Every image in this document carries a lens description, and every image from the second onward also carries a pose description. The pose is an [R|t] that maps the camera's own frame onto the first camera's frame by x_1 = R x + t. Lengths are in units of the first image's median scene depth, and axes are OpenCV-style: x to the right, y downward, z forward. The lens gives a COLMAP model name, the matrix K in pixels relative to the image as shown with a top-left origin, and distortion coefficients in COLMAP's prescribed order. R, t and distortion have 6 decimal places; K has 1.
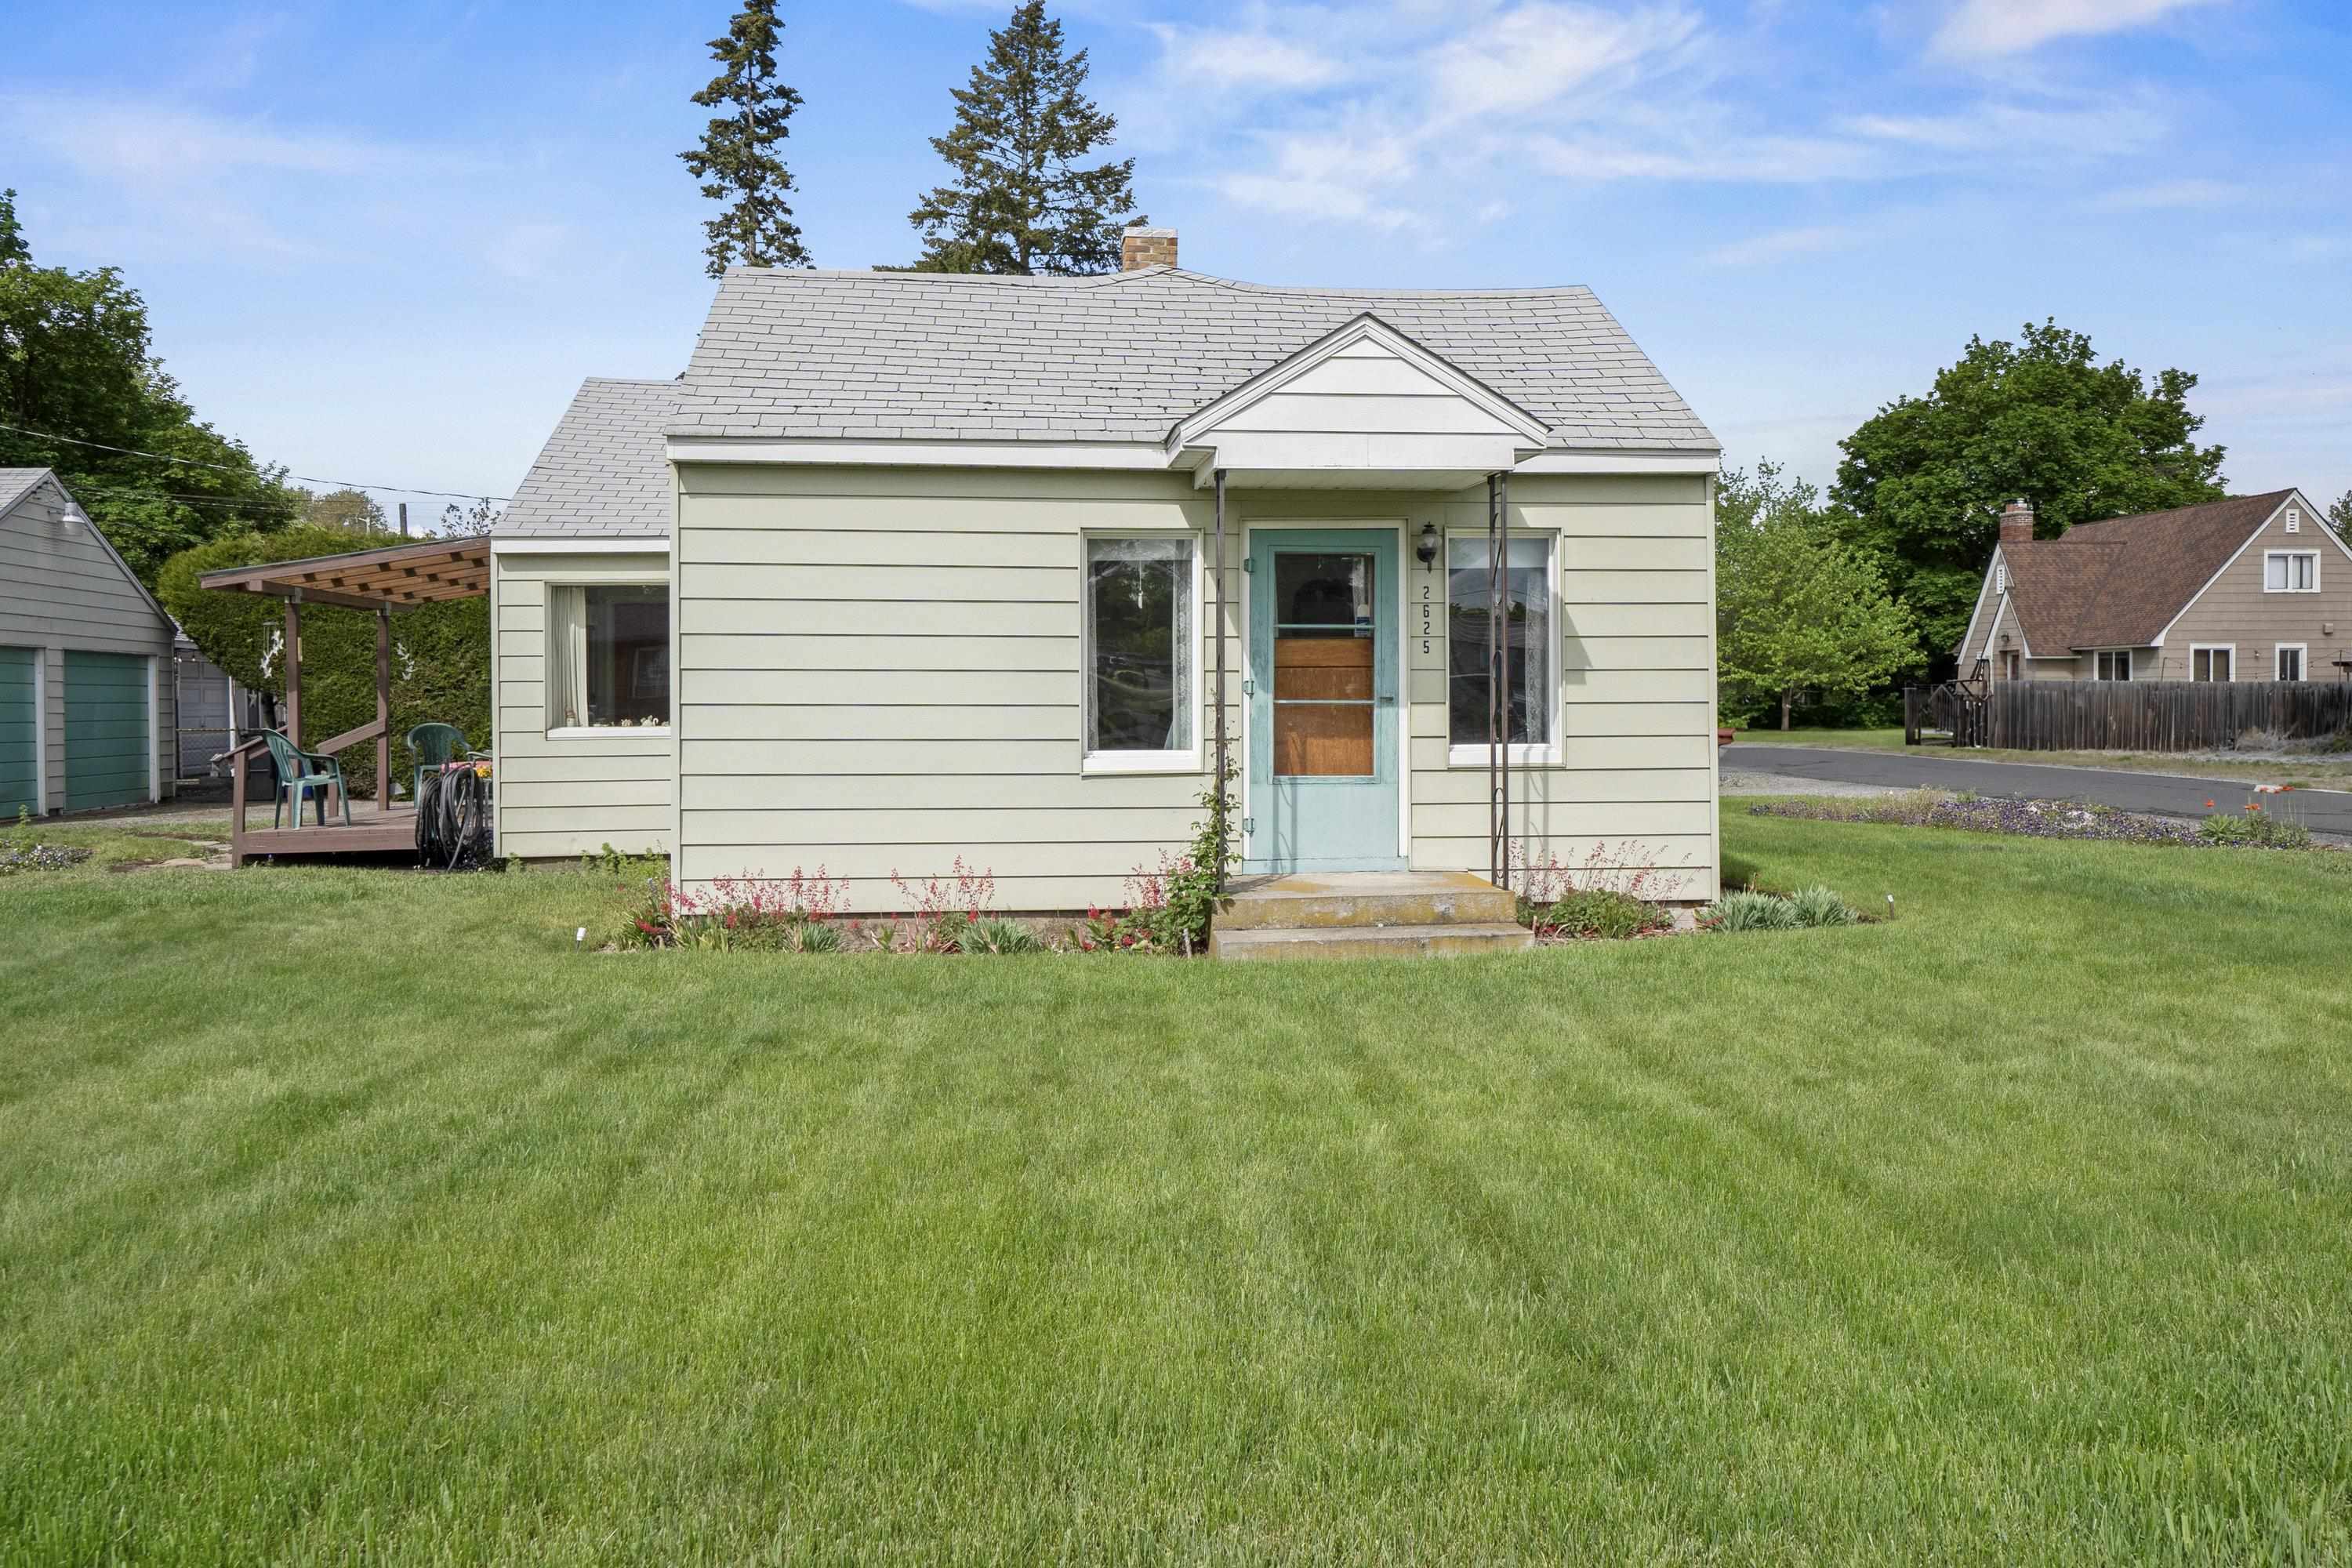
lens RADIAL K [[1739.2, 0, 1157.1], [0, 1739.2, 700.7], [0, 0, 1]] dist [0.023216, 0.013592]
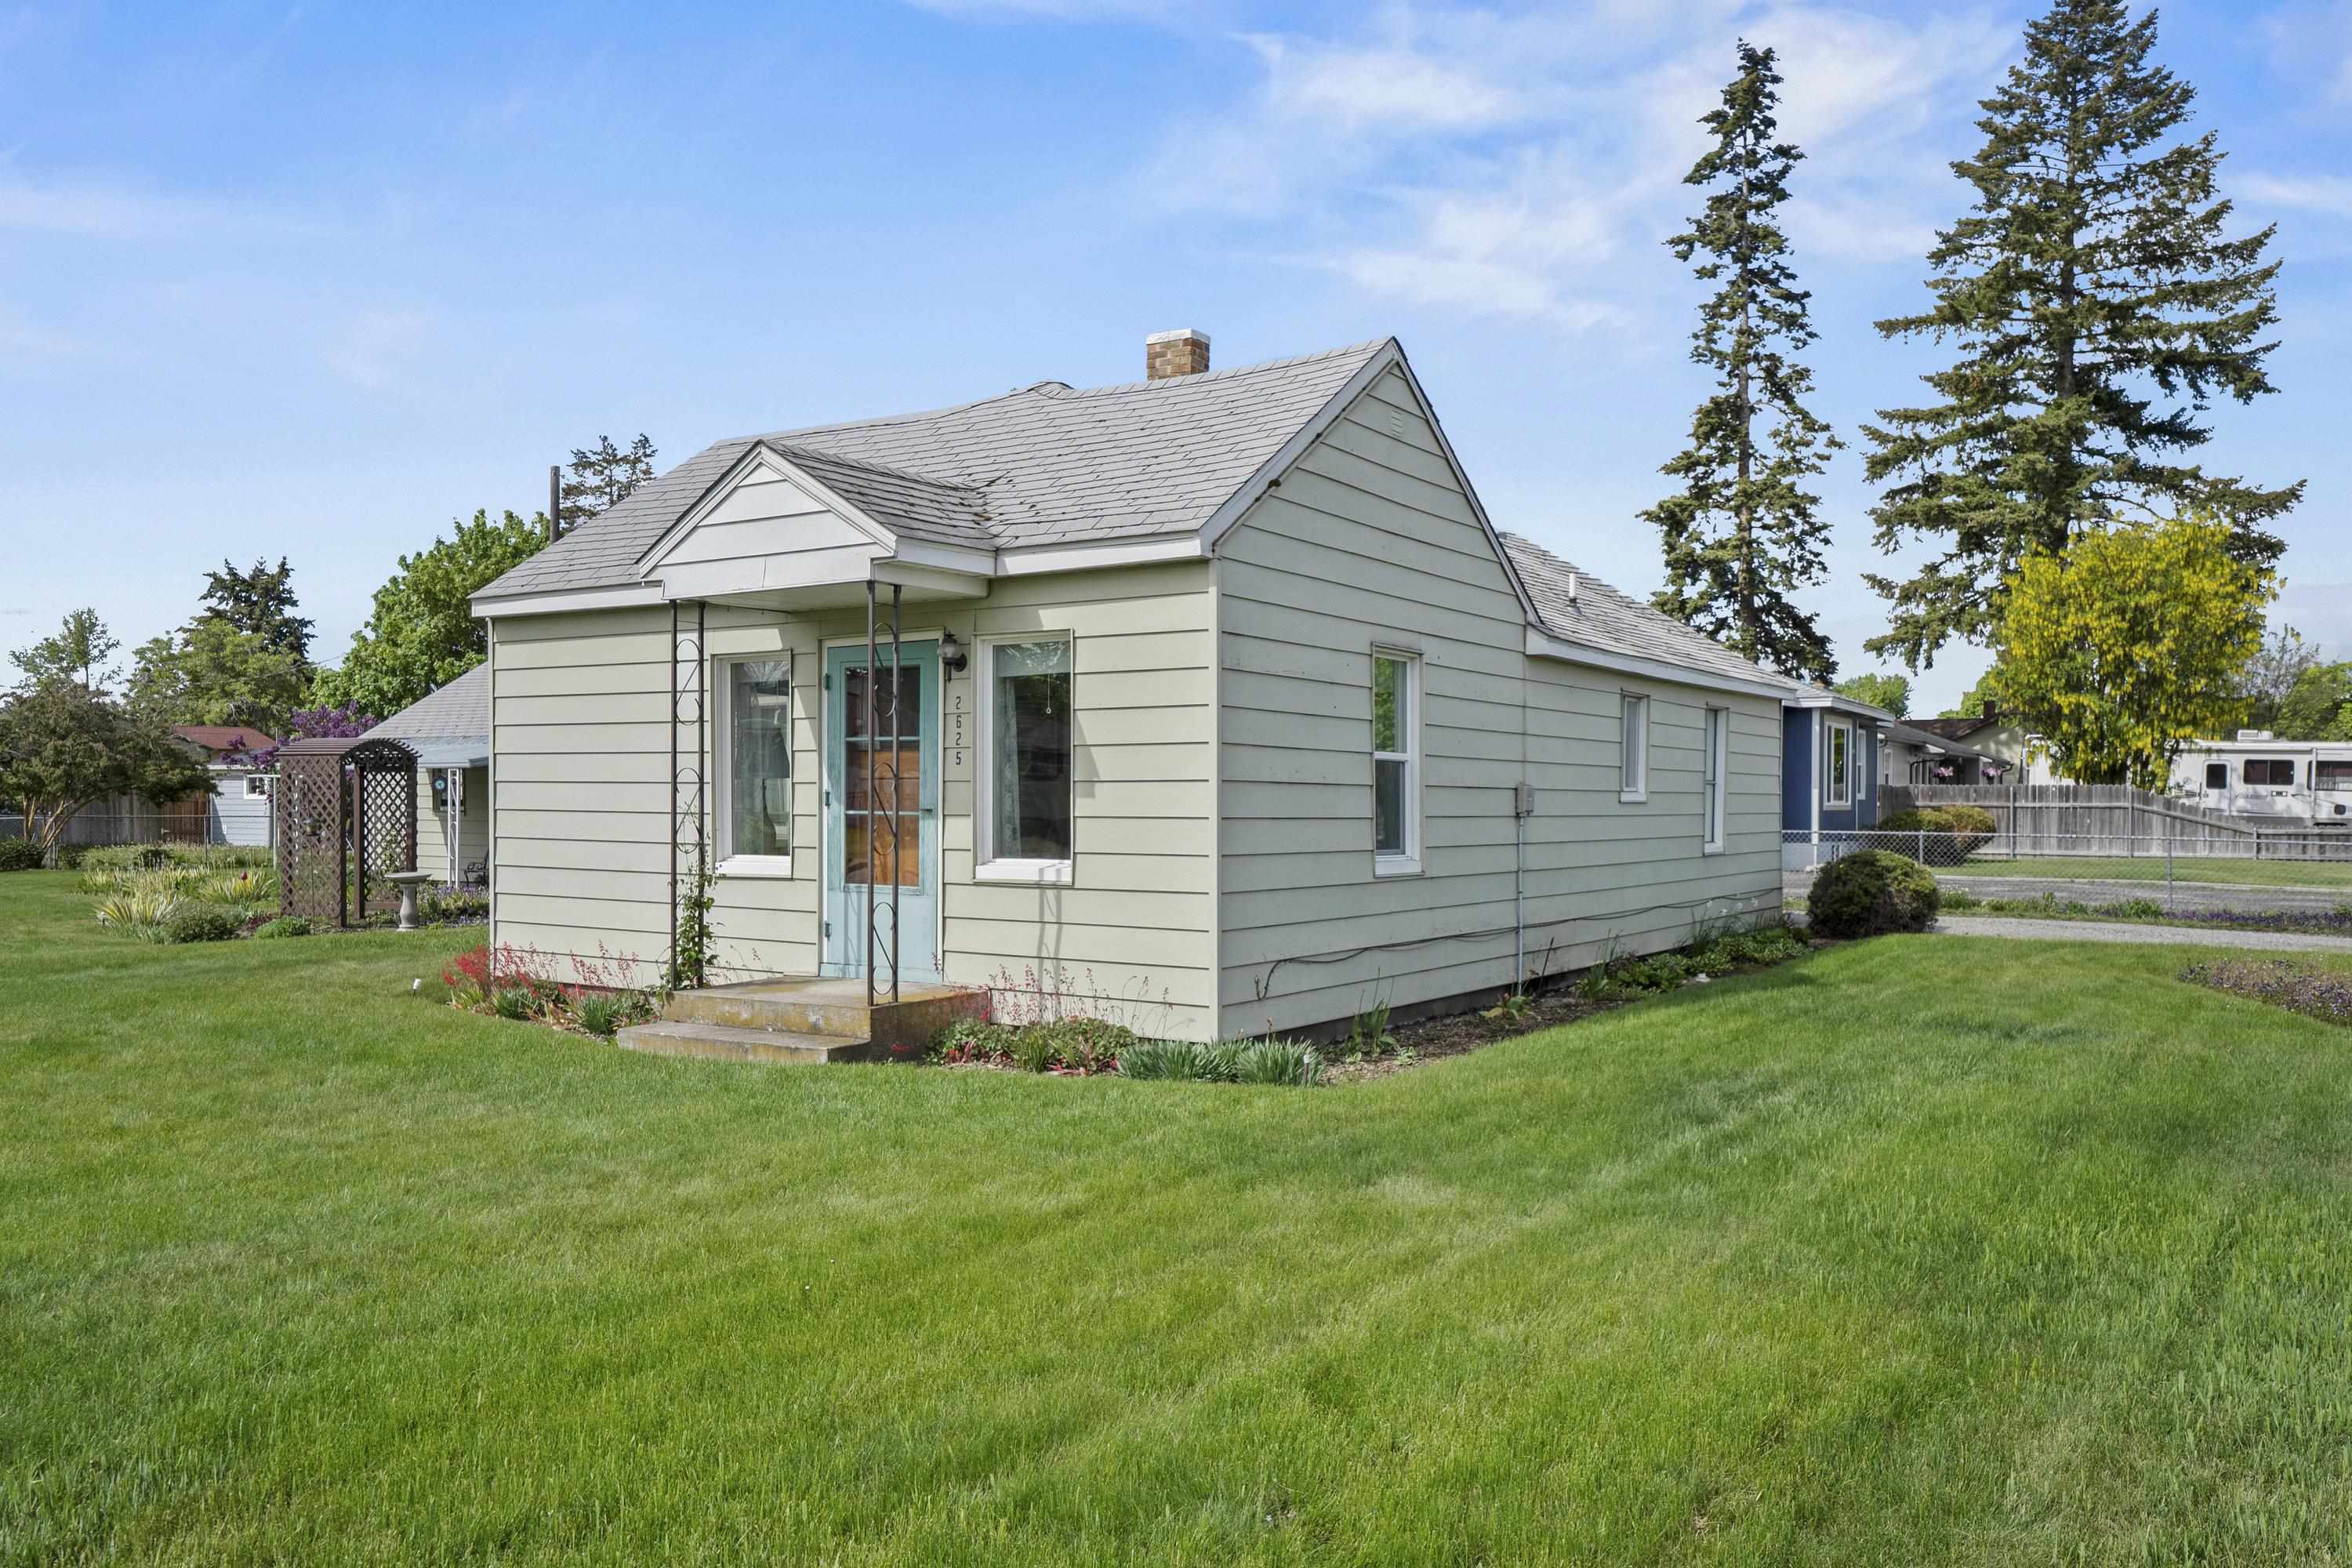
lens RADIAL K [[1761.8, 0, 1160.2], [0, 1761.8, 804.7], [0, 0, 1]] dist [0.027100, 0.006828]
pose [[0.774571, 0.009591, -0.632414, 0.135015], [-0.007746, 0.999954, 0.005678, -0.001265], [0.632439, 0.000501, 0.774610, 0.054120]]
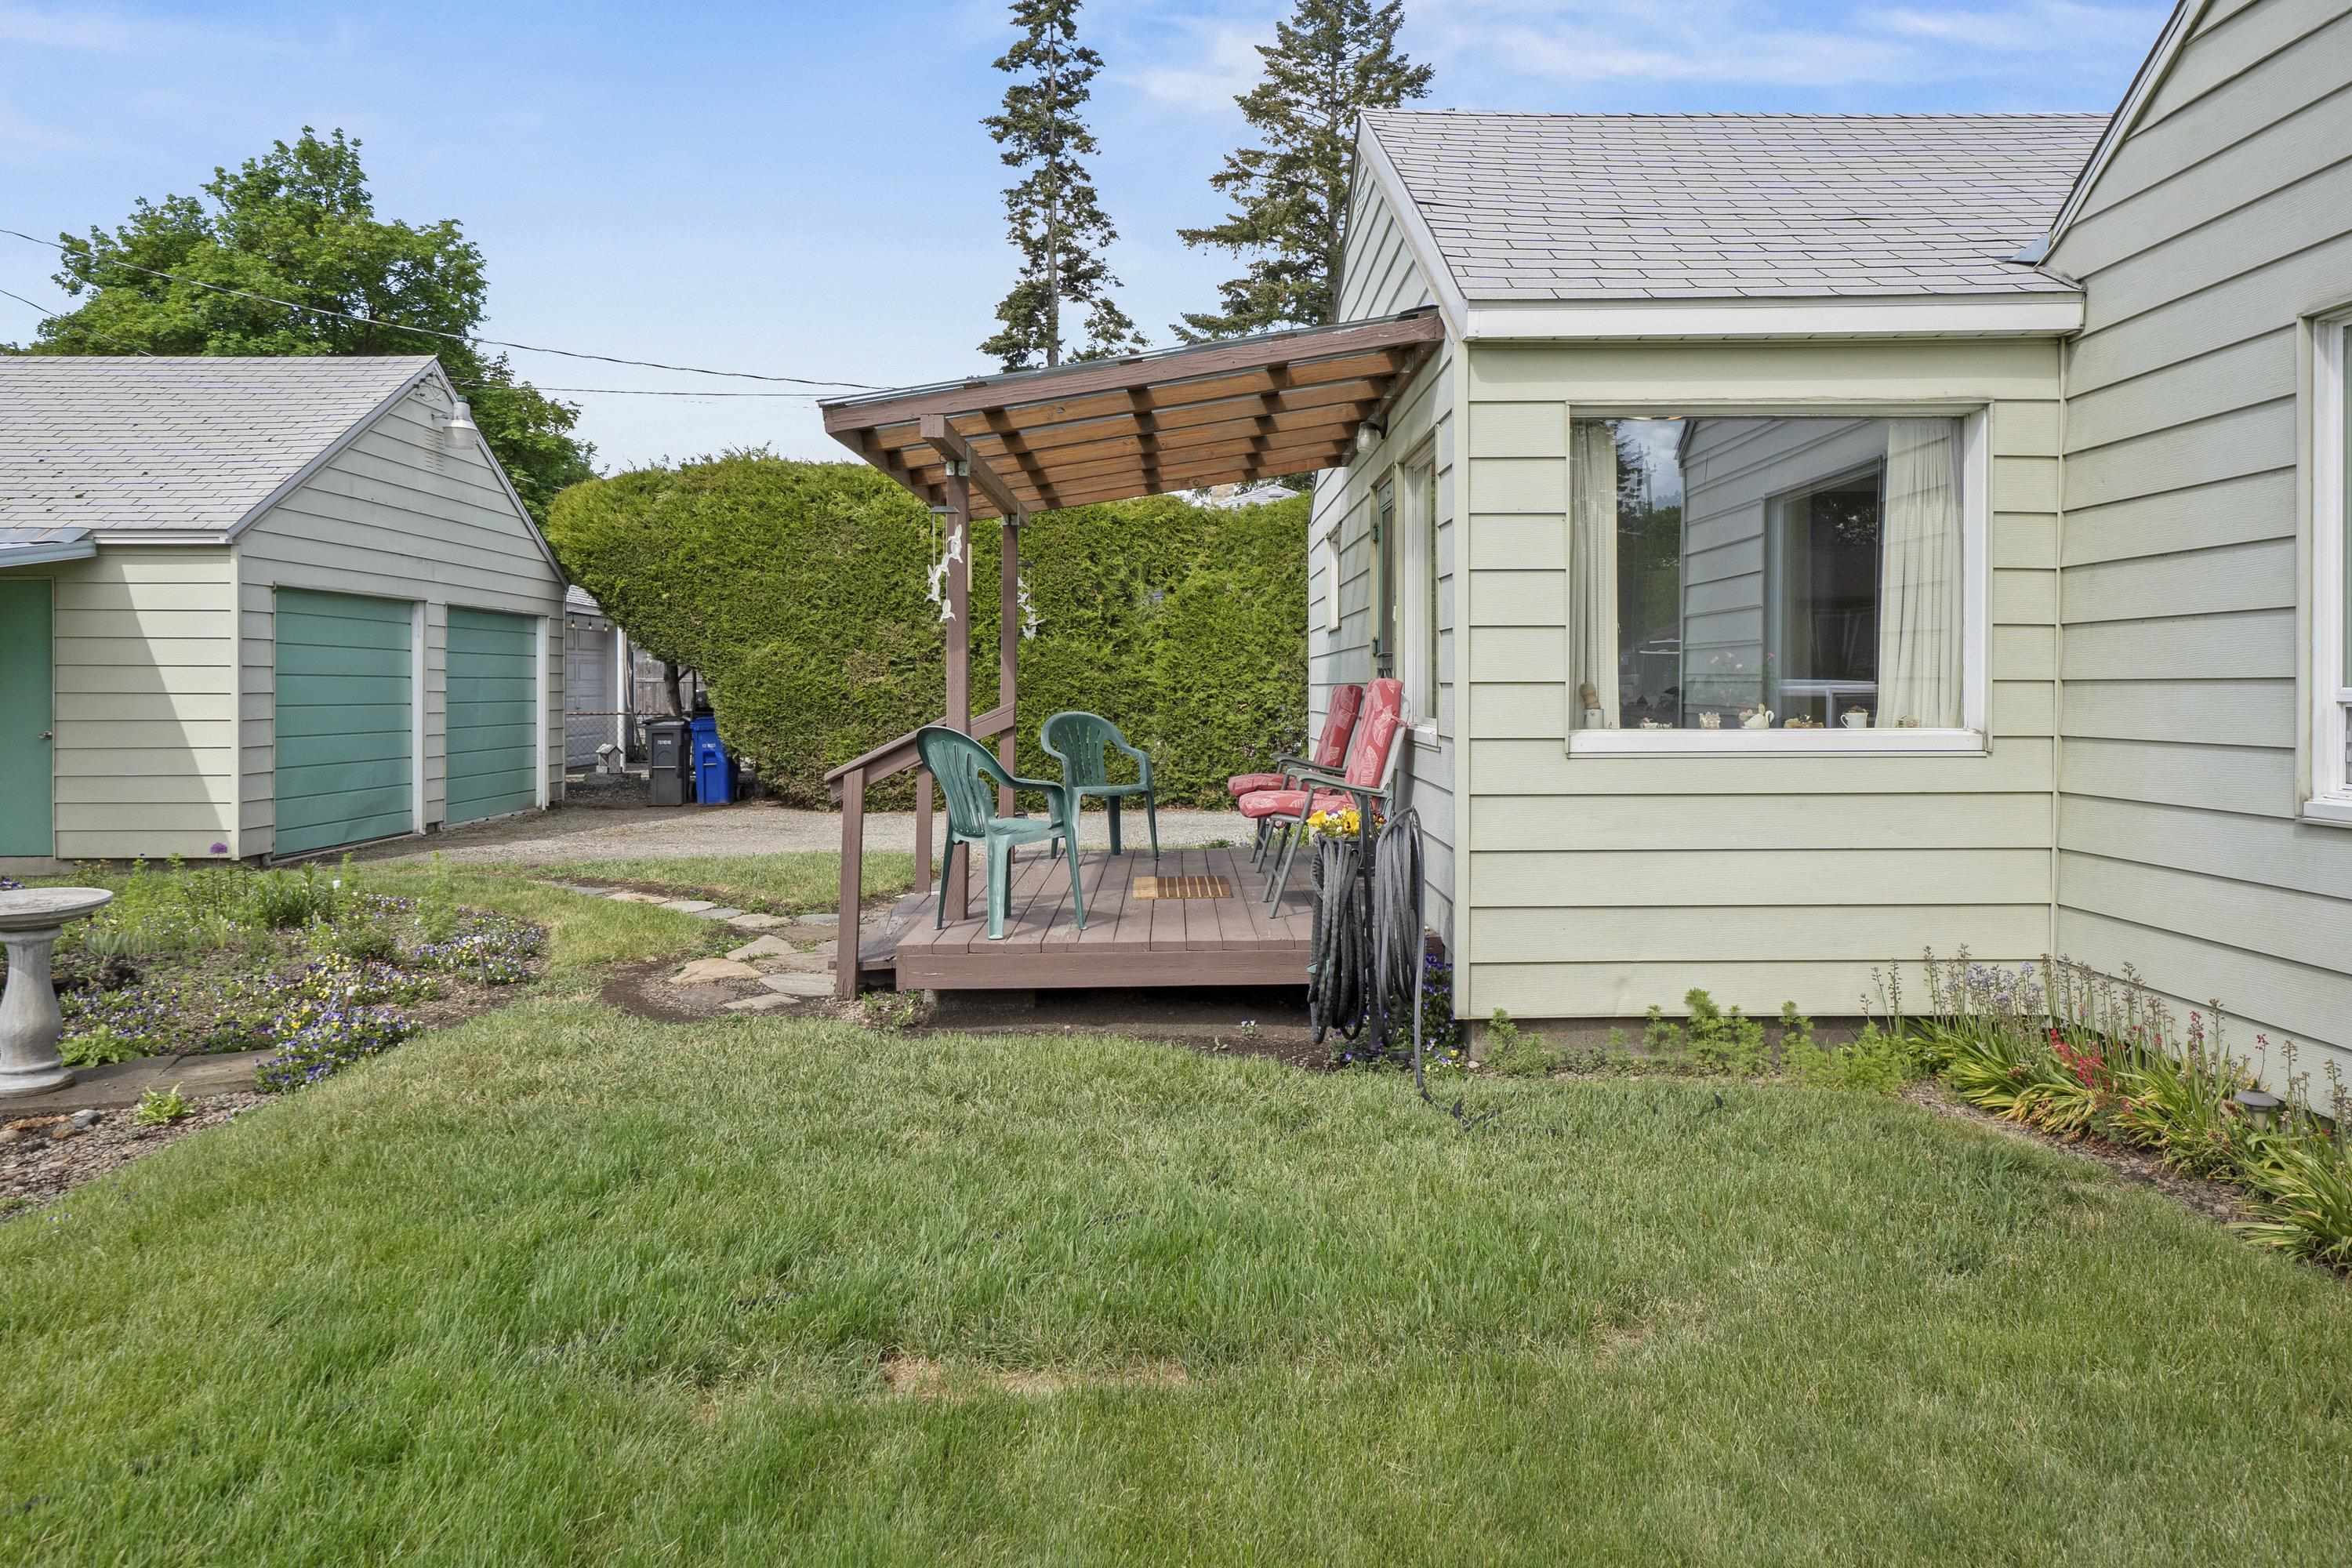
lens RADIAL K [[1628.4, 0, 1158.9], [0, 1628.4, 672.5], [0, 0, 1]] dist [-0.017082, 0.001585]
pose [[0.994690, 0.003174, -0.102866, -0.080855], [-0.003969, 0.999964, -0.007528, 0.000929], [0.102838, 0.007896, 0.994667, 0.112720]]
